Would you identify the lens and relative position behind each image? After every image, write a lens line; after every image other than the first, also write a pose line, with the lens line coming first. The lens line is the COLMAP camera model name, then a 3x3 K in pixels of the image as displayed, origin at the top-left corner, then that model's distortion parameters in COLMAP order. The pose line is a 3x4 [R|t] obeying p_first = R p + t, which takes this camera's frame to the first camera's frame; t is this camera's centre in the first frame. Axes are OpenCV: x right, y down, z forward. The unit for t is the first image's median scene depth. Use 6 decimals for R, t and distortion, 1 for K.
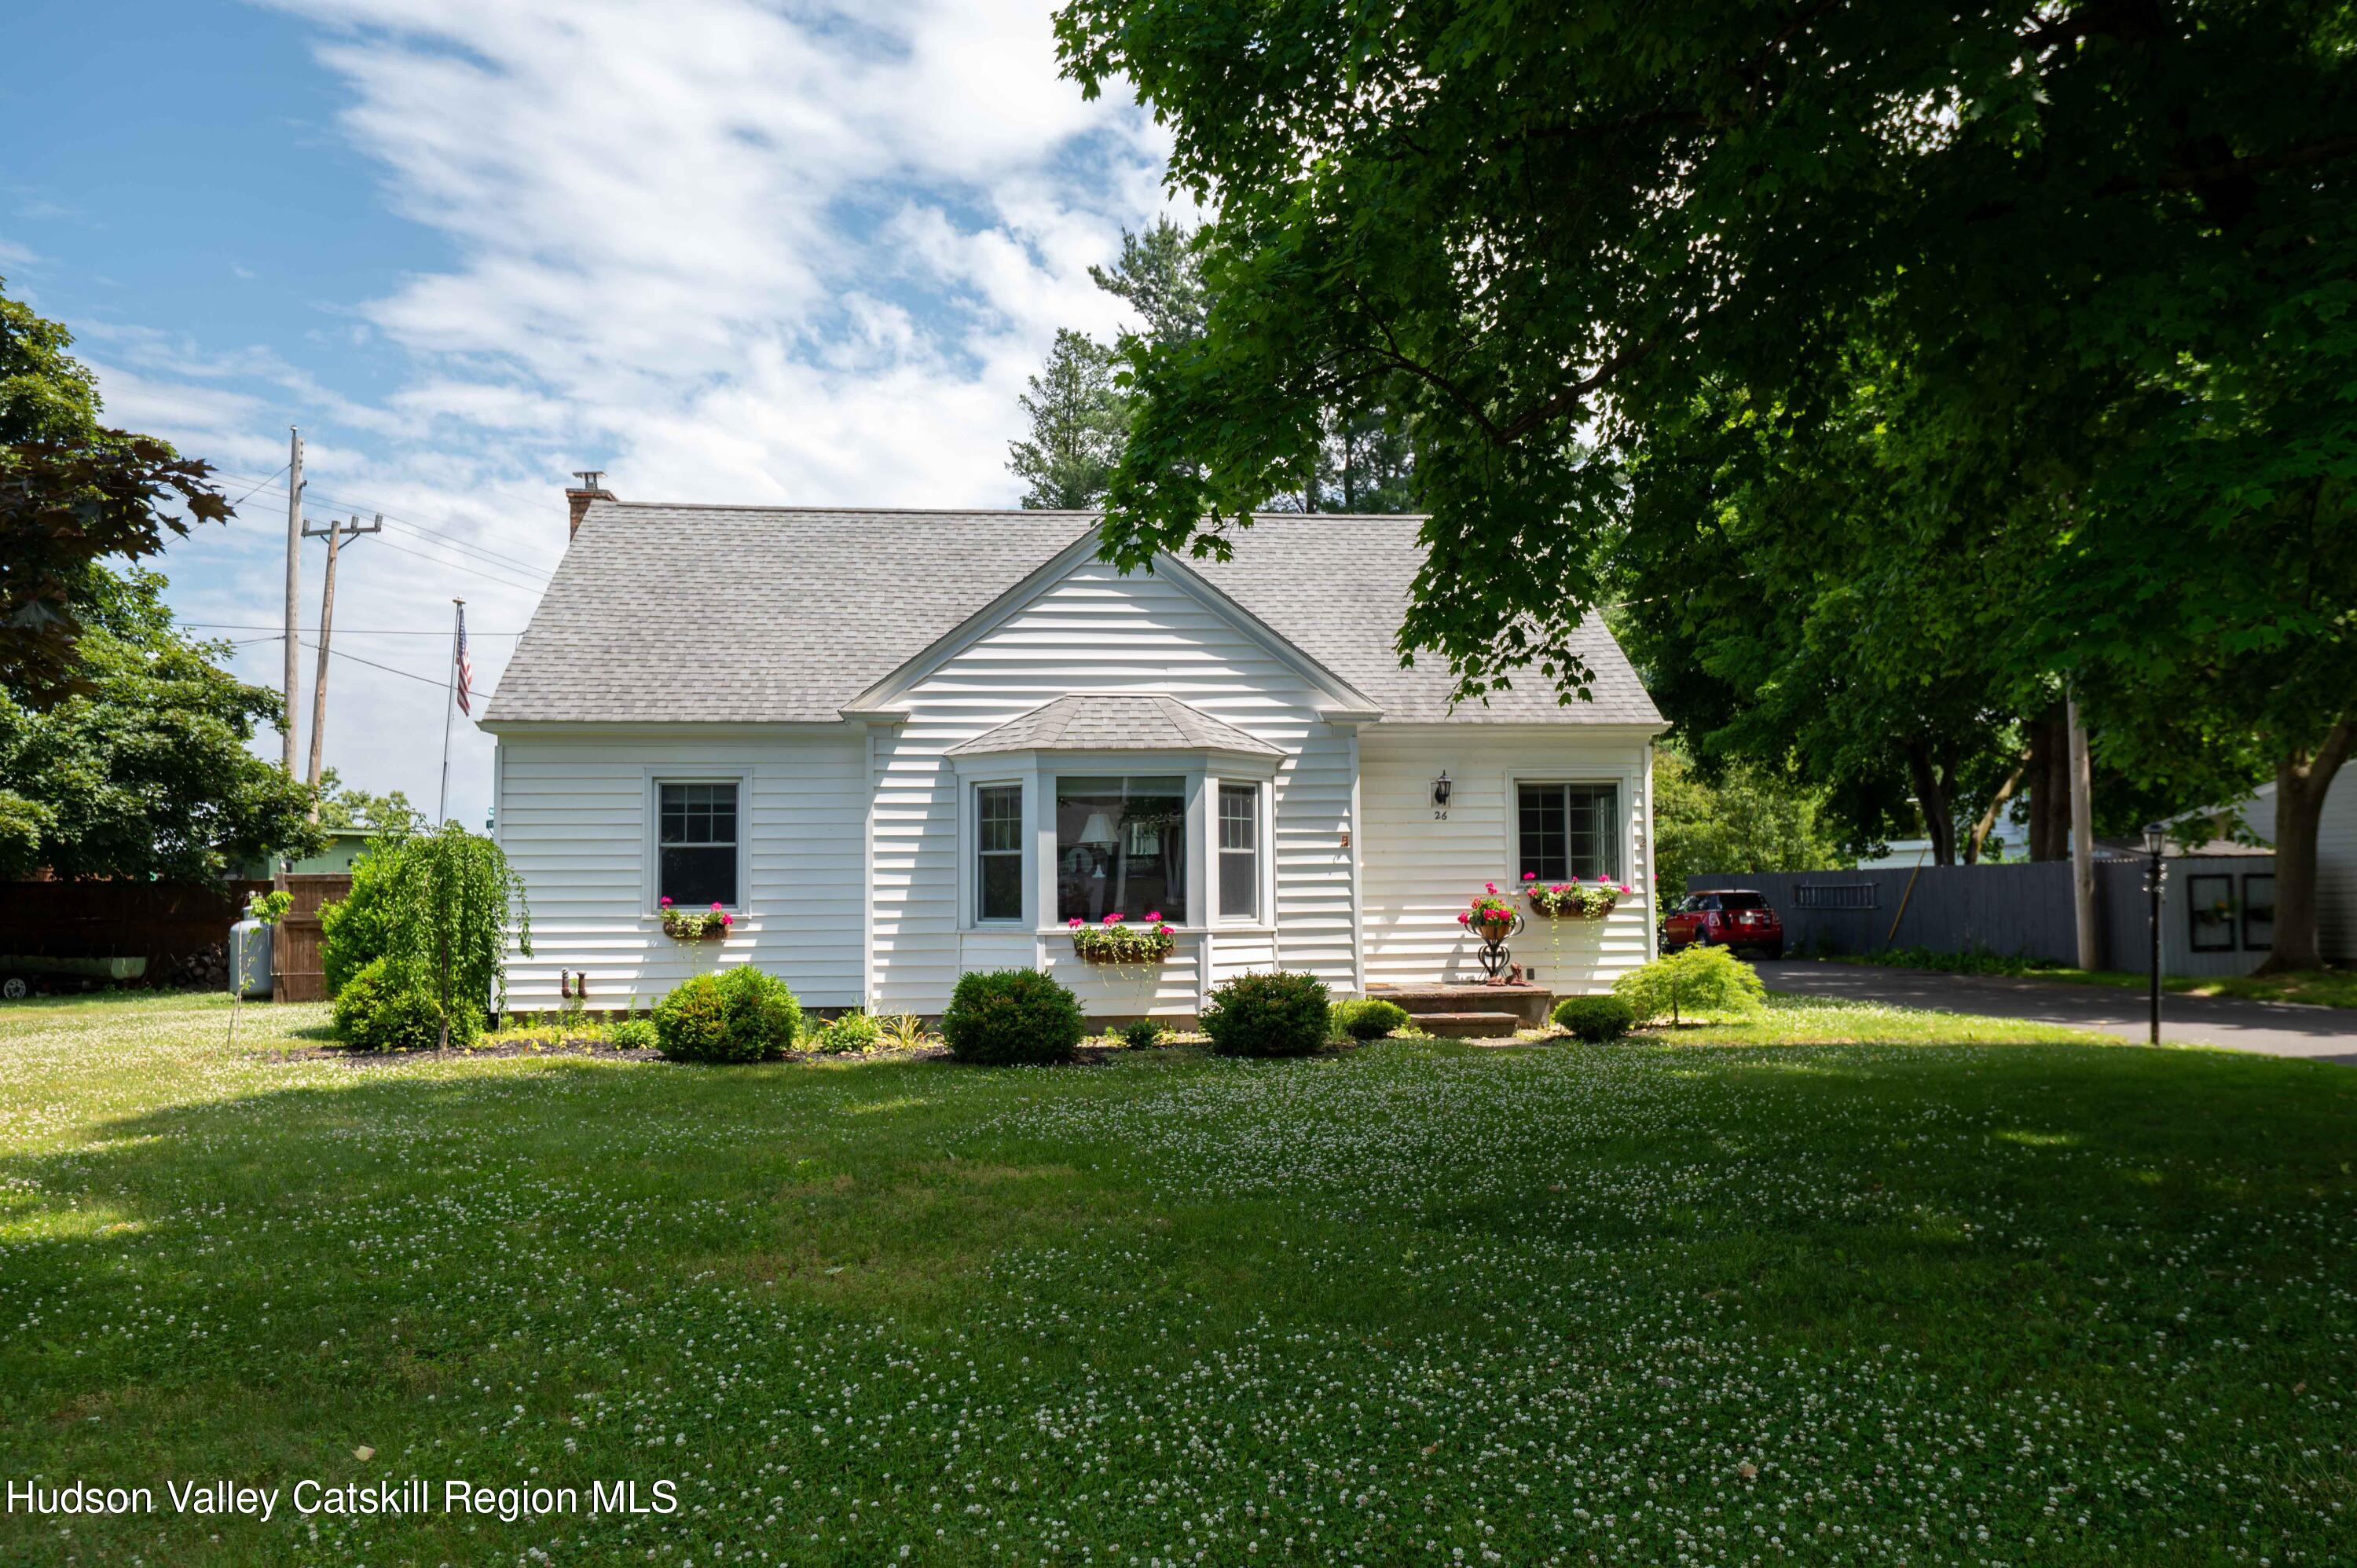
lens RADIAL K [[1755.3, 0, 1174.4], [0, 1755.3, 780.5], [0, 0, 1]] dist [-0.004150, 0.000158]
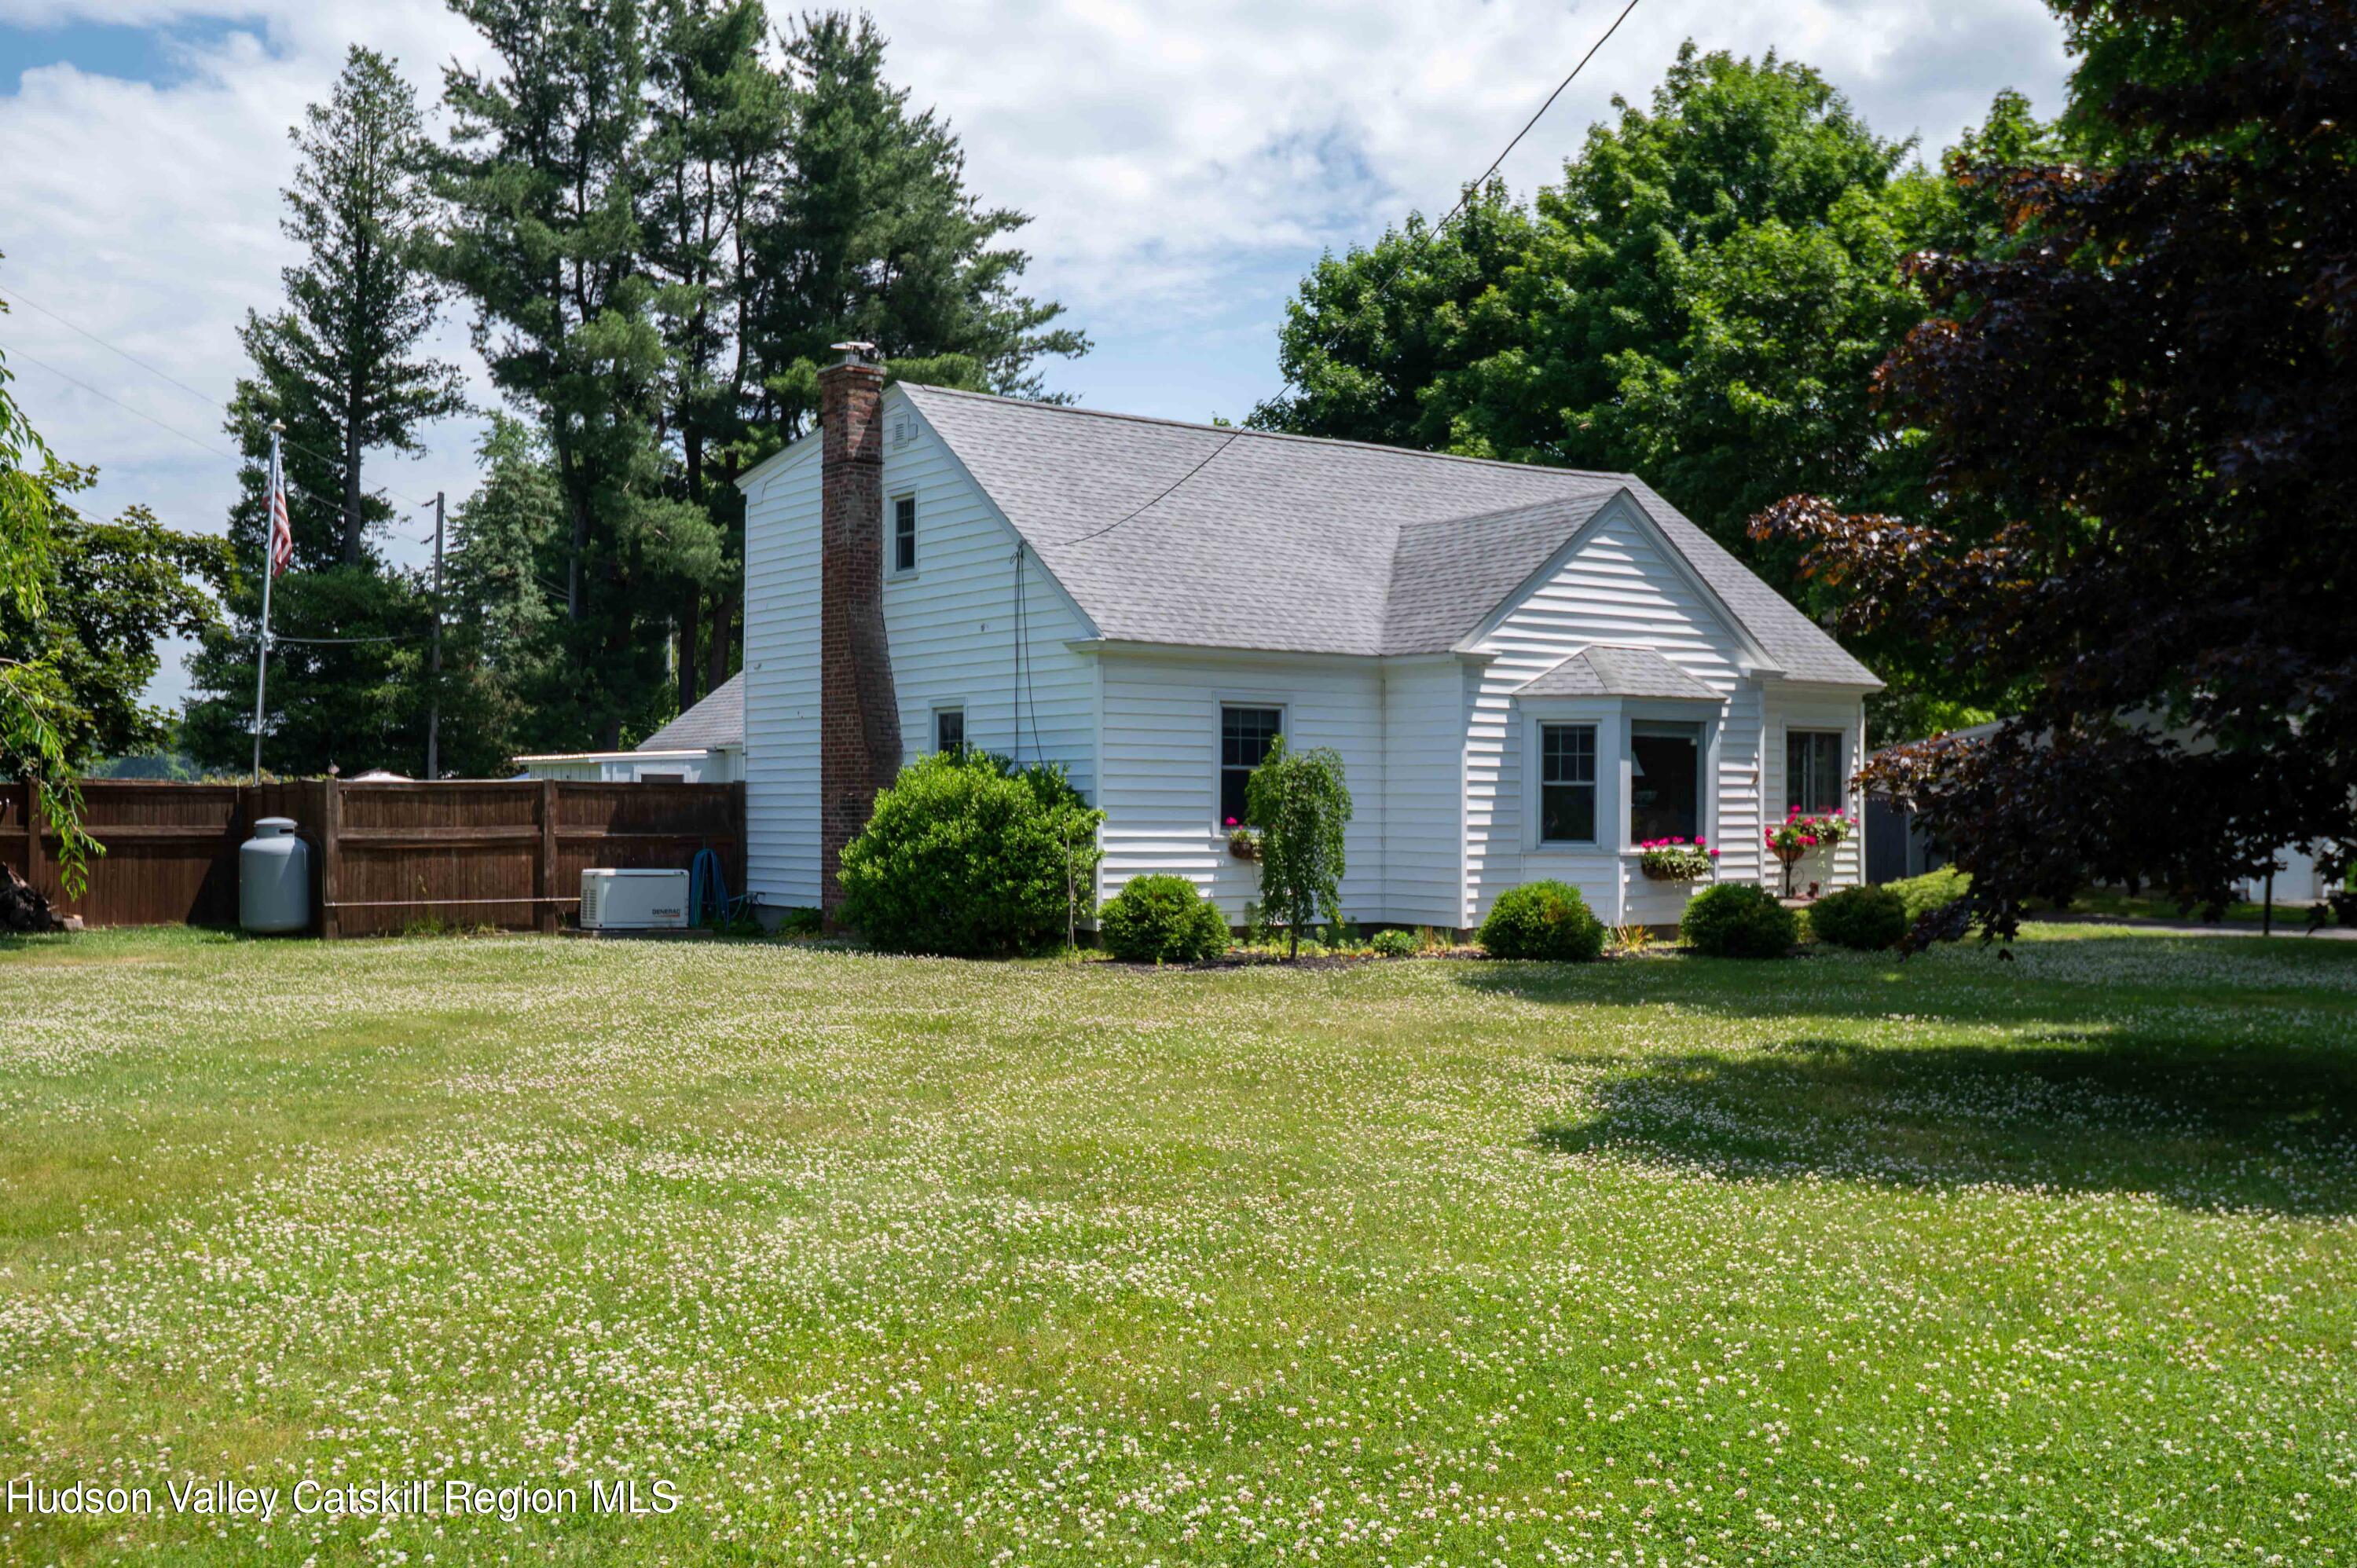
lens RADIAL K [[2357.9, 0, 1183.6], [0, 2357.9, 786.2], [0, 0, 1]] dist [-0.006670, 0.000000]
pose [[0.870557, 0.019521, 0.491680, -1.030521], [-0.044276, 0.998267, 0.038761, -0.004820], [-0.490071, -0.055513, 0.869913, -0.196292]]
